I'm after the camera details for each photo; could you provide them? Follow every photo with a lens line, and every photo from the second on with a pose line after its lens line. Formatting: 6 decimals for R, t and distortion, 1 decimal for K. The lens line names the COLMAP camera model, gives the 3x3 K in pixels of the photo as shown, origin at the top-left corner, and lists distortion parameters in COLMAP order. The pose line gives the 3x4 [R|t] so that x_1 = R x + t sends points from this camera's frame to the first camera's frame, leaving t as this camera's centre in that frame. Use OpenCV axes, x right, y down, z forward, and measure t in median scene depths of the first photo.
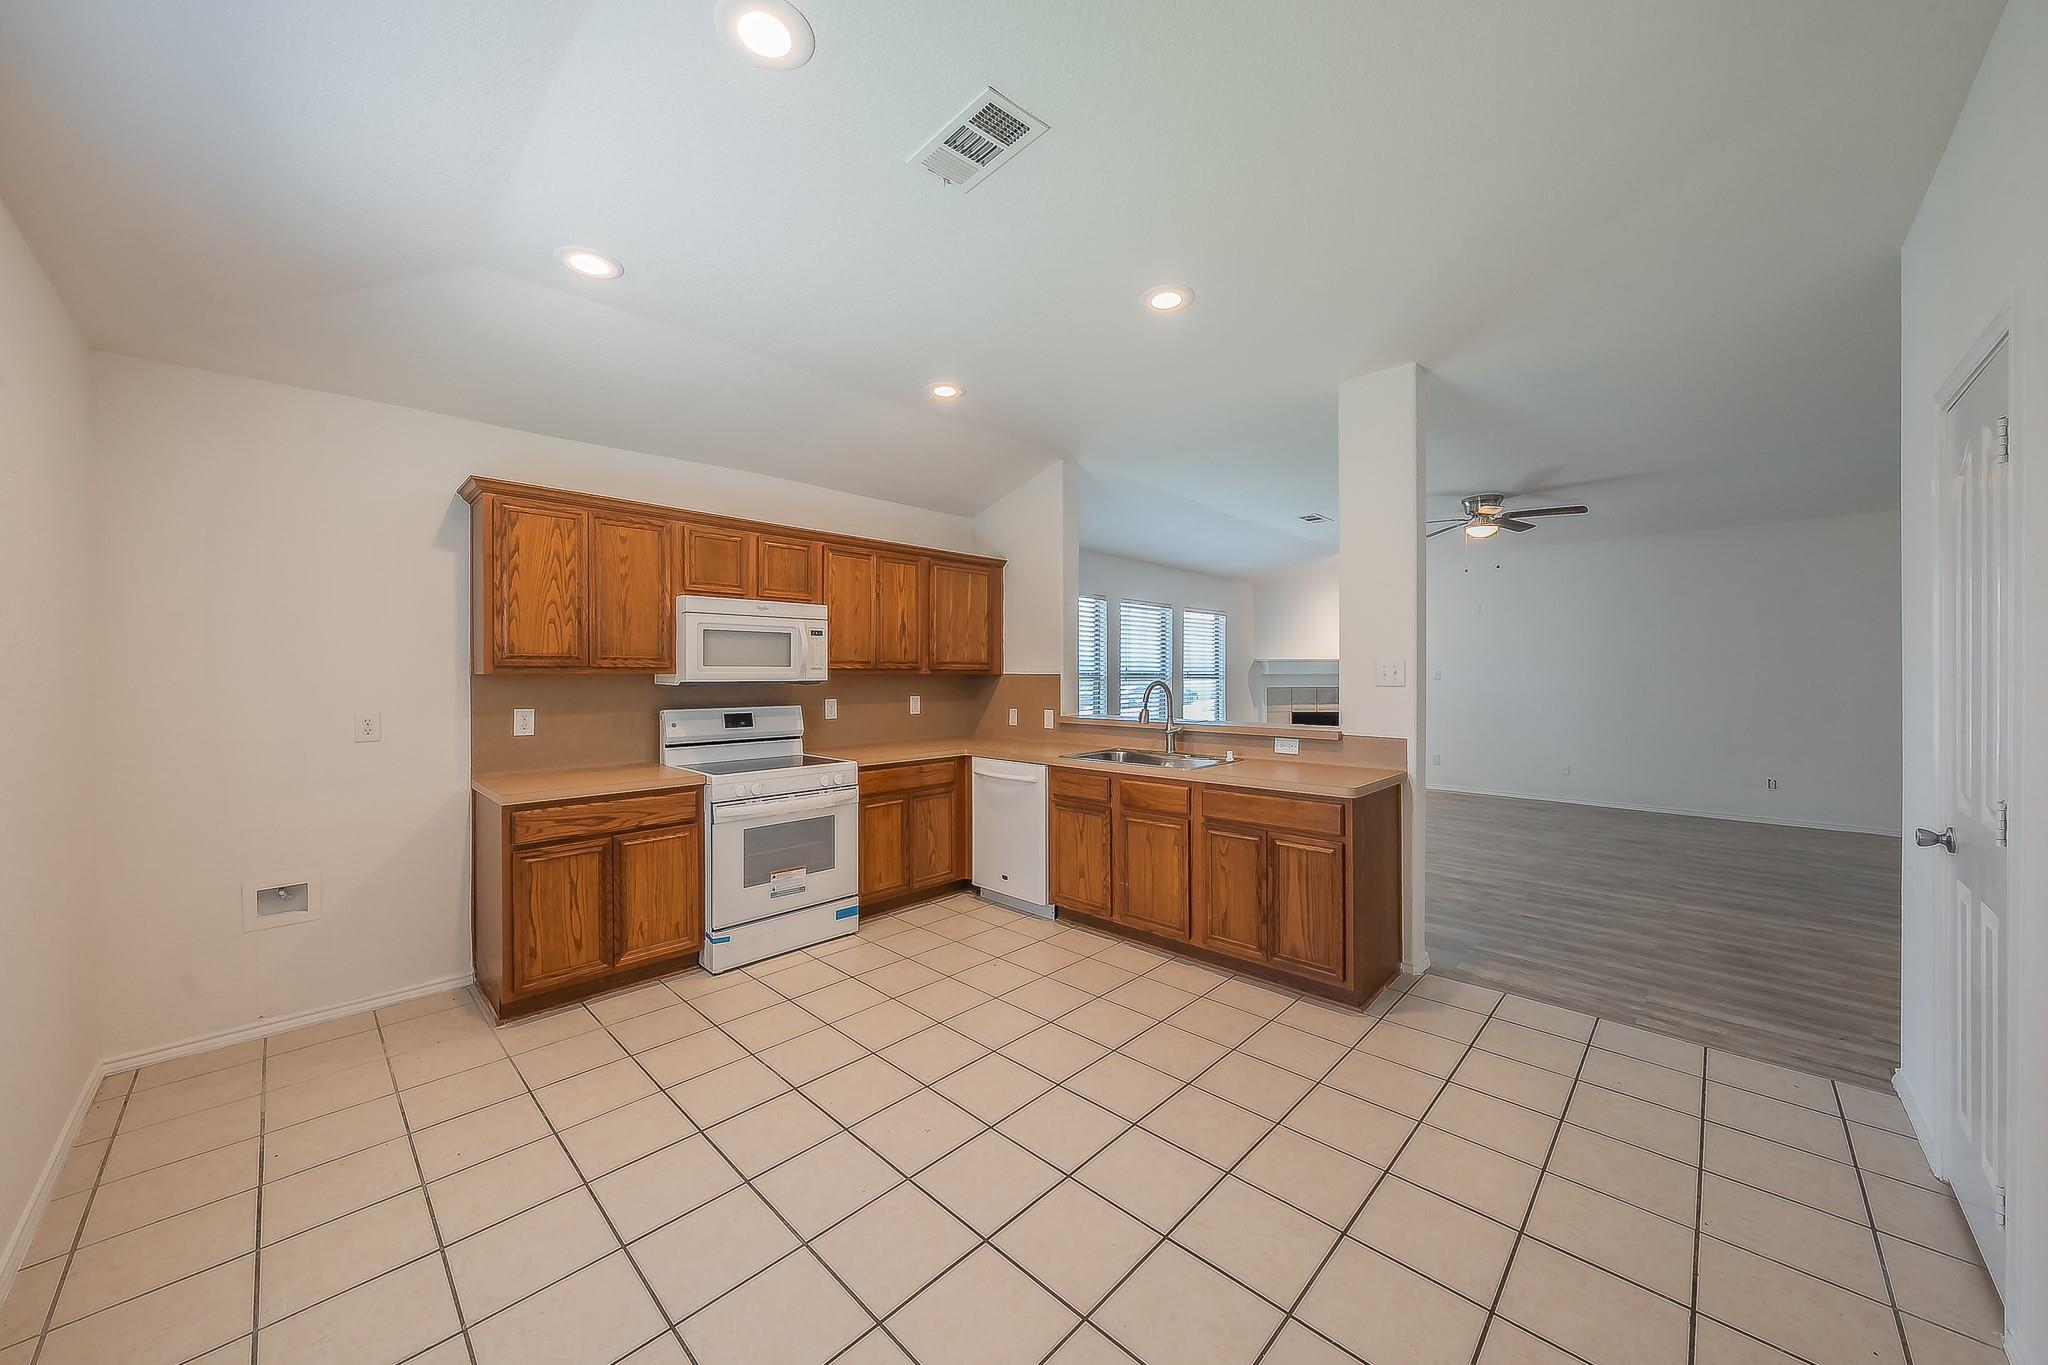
lens RADIAL K [[720.0, 0, 1015.6], [0, 720.0, 677.6], [0, 0, 1]] dist [-0.001461, -0.000044]
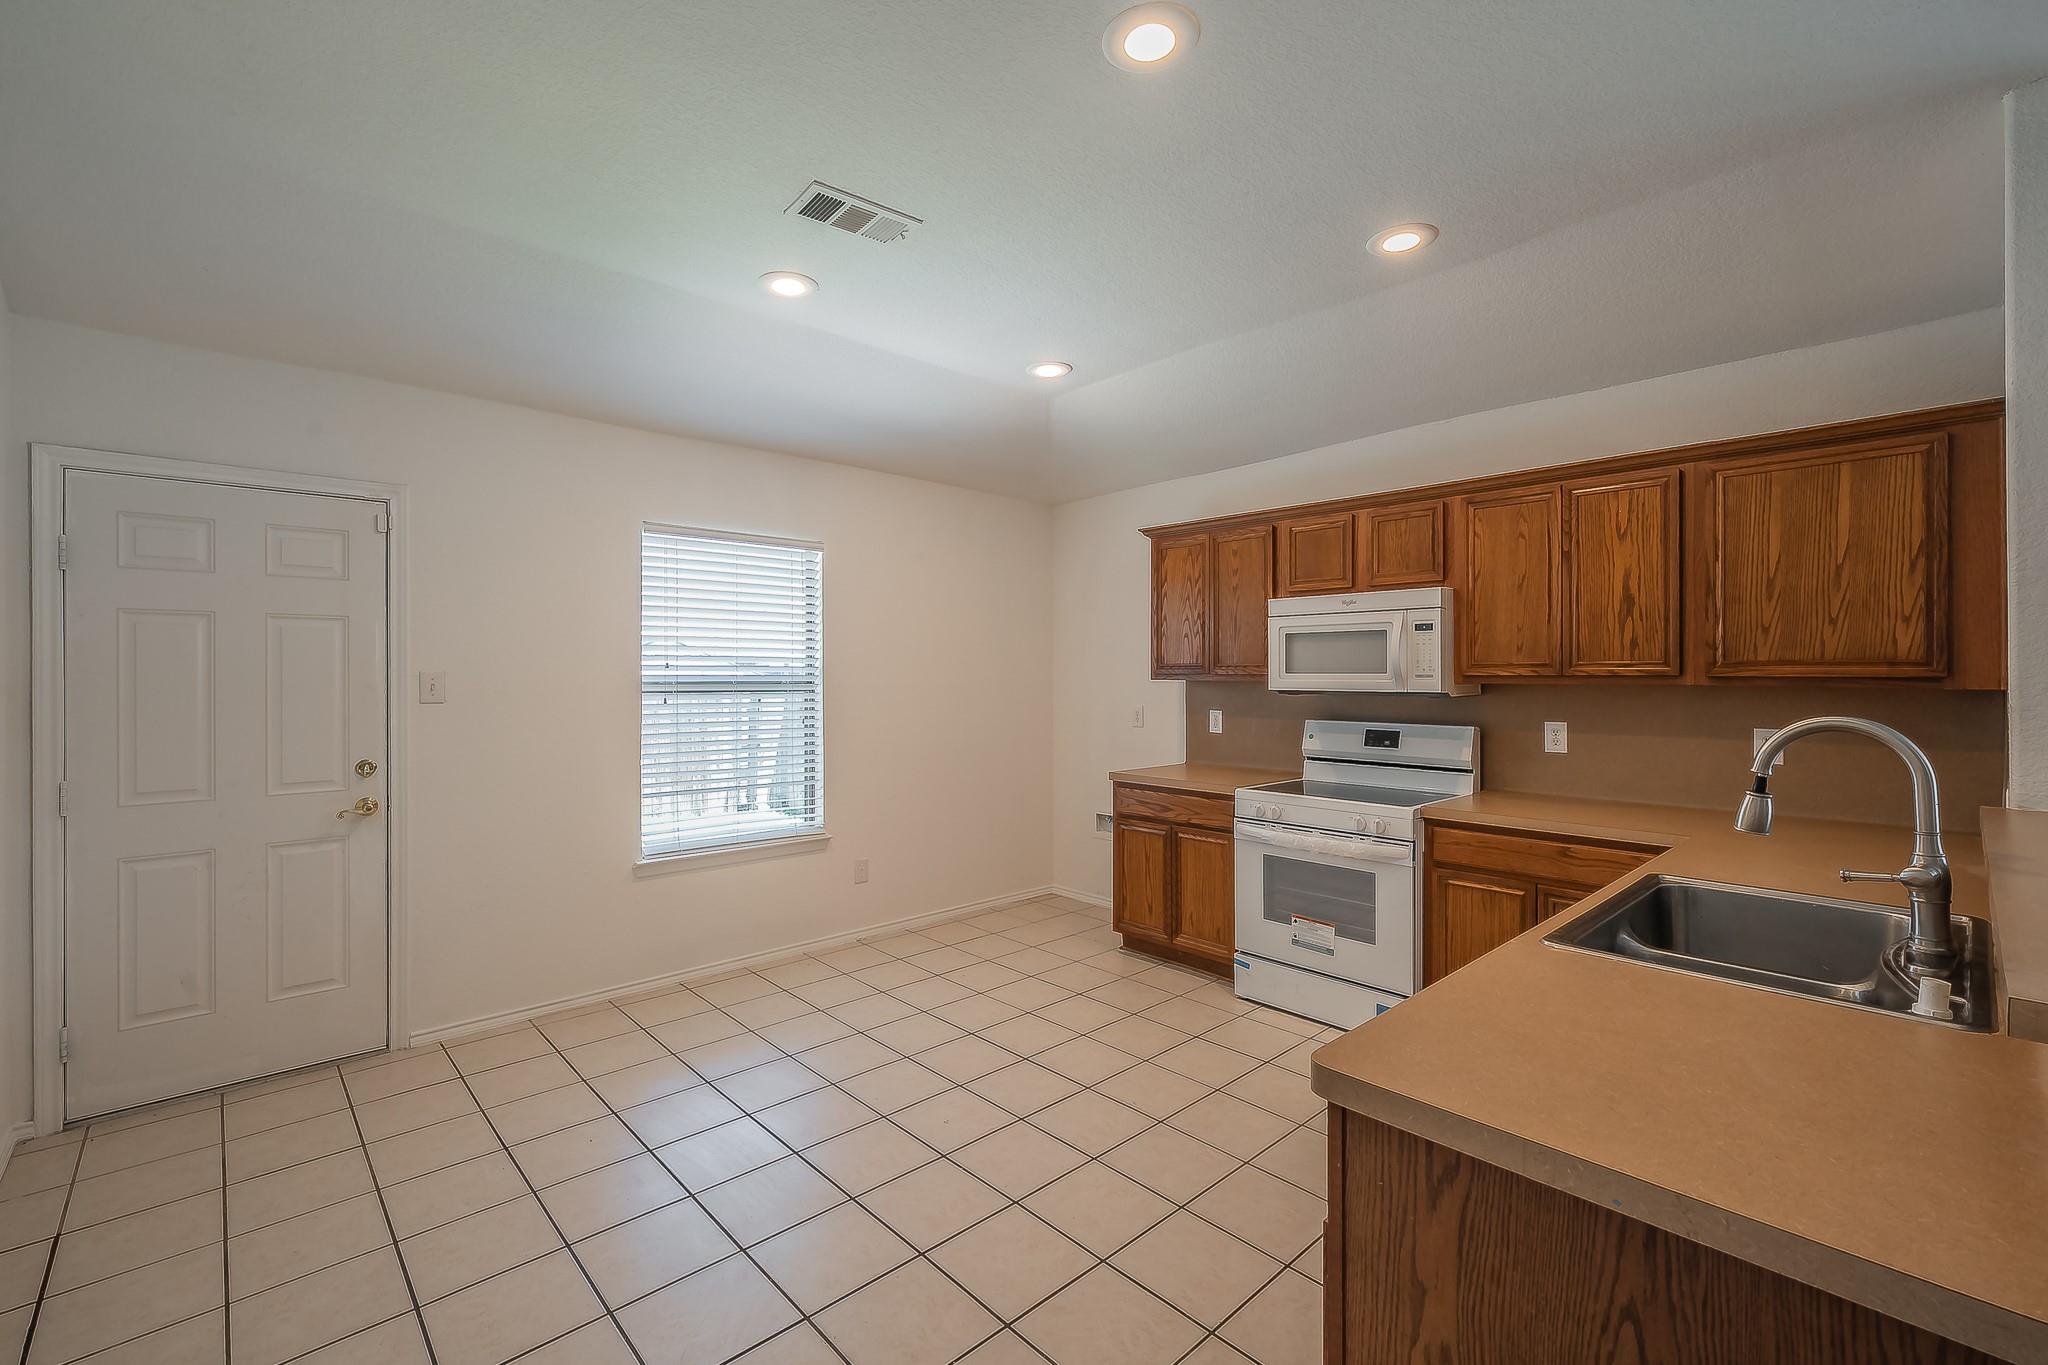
lens RADIAL K [[879.2, 0, 1017.0], [0, 879.2, 675.5], [0, 0, 1]] dist [0.002242, -0.000139]
pose [[-0.052621, -0.000550, -0.998614, 0.686470], [-0.009725, 0.999953, -0.000039, -0.009401], [0.998567, 0.009709, -0.052624, 0.690077]]
